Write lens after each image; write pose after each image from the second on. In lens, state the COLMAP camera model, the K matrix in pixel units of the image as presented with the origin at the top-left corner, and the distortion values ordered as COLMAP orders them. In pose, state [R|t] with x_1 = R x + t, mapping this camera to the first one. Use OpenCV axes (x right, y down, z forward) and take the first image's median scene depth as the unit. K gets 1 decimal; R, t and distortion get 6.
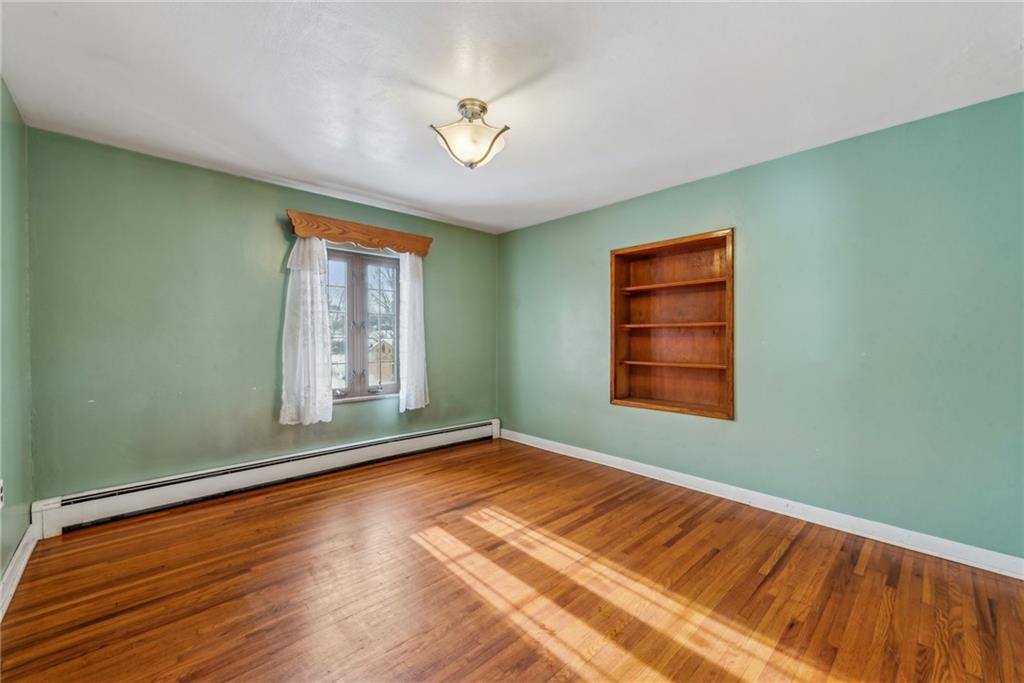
lens RADIAL K [[403.5, 0, 510.0], [0, 403.5, 340.1], [0, 0, 1]] dist [-0.000176, -0.000016]
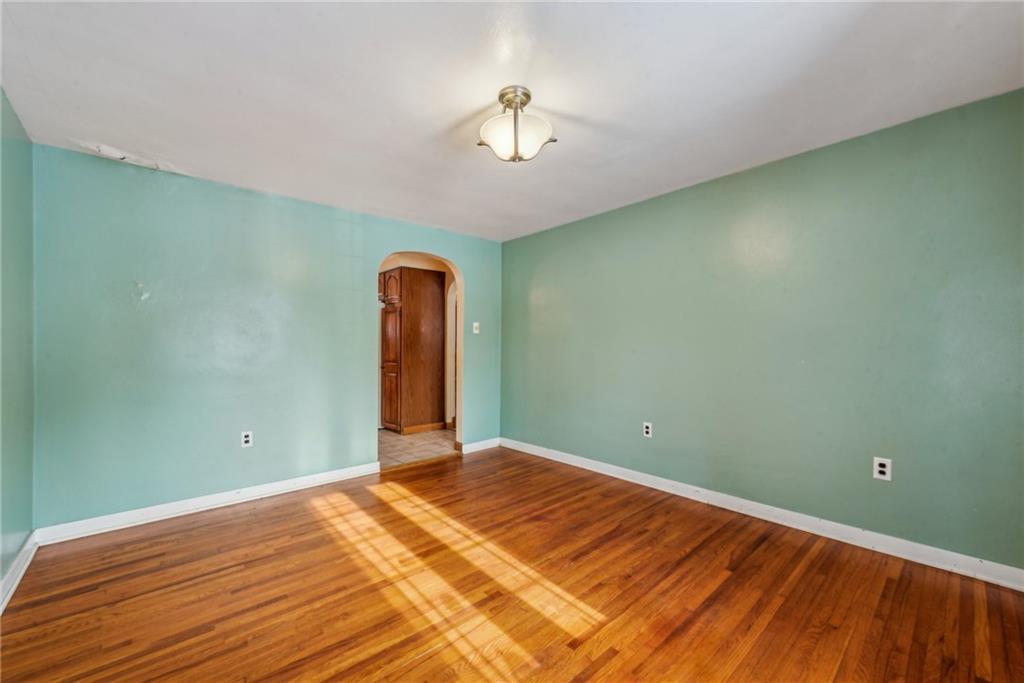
lens RADIAL K [[403.5, 0, 514.0], [0, 403.5, 341.2], [0, 0, 1]] dist [-0.000176, -0.000016]
pose [[-0.999543, 0.006612, 0.029501, -0.123332], [0.006863, 0.999941, 0.008441, -0.024770], [-0.029444, 0.008640, -0.999529, 1.938973]]
